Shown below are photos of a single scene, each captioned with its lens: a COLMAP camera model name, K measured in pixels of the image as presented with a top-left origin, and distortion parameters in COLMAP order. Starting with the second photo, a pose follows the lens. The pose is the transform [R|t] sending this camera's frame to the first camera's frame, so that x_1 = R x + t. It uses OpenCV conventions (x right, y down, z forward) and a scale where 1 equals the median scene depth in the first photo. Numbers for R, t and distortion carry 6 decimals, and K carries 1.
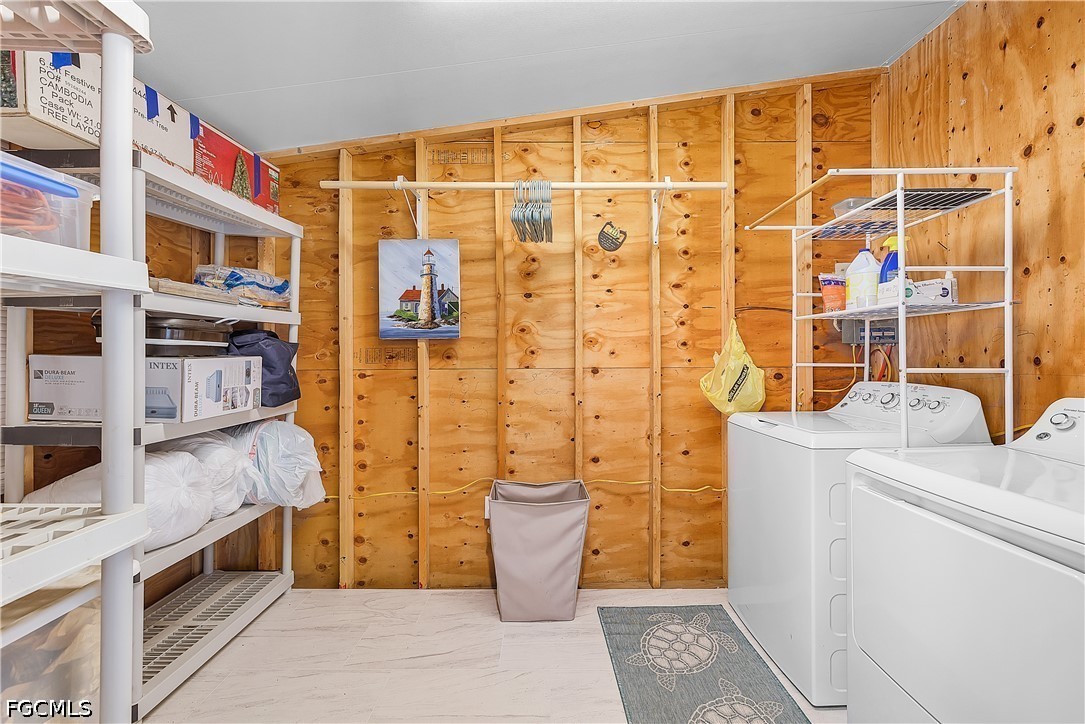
lens RADIAL K [[456.6, 0, 544.1], [0, 456.6, 353.7], [0, 0, 1]] dist [0.000679, 0.000053]
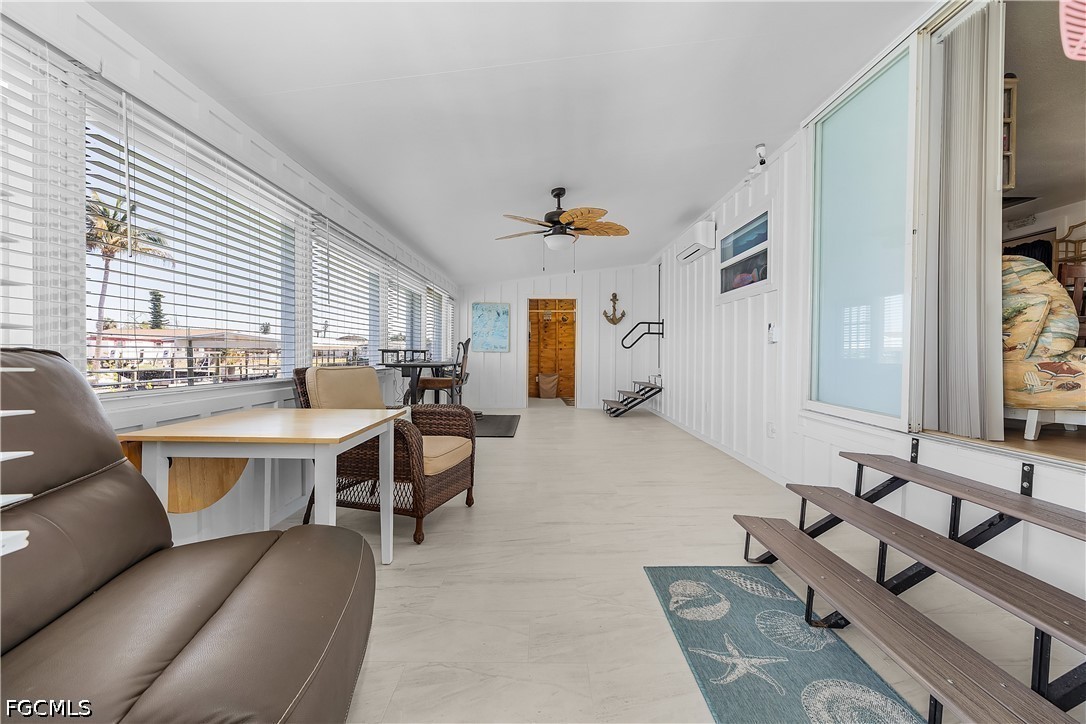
lens RADIAL K [[457.0, 0, 544.6], [0, 457.0, 353.7], [0, 0, 1]] dist [0.000679, 0.000053]
pose [[0.999937, 0.006950, 0.008761, -0.082329], [-0.007029, 0.999934, 0.009071, 0.042213], [-0.008697, -0.009132, 0.999920, -3.386215]]
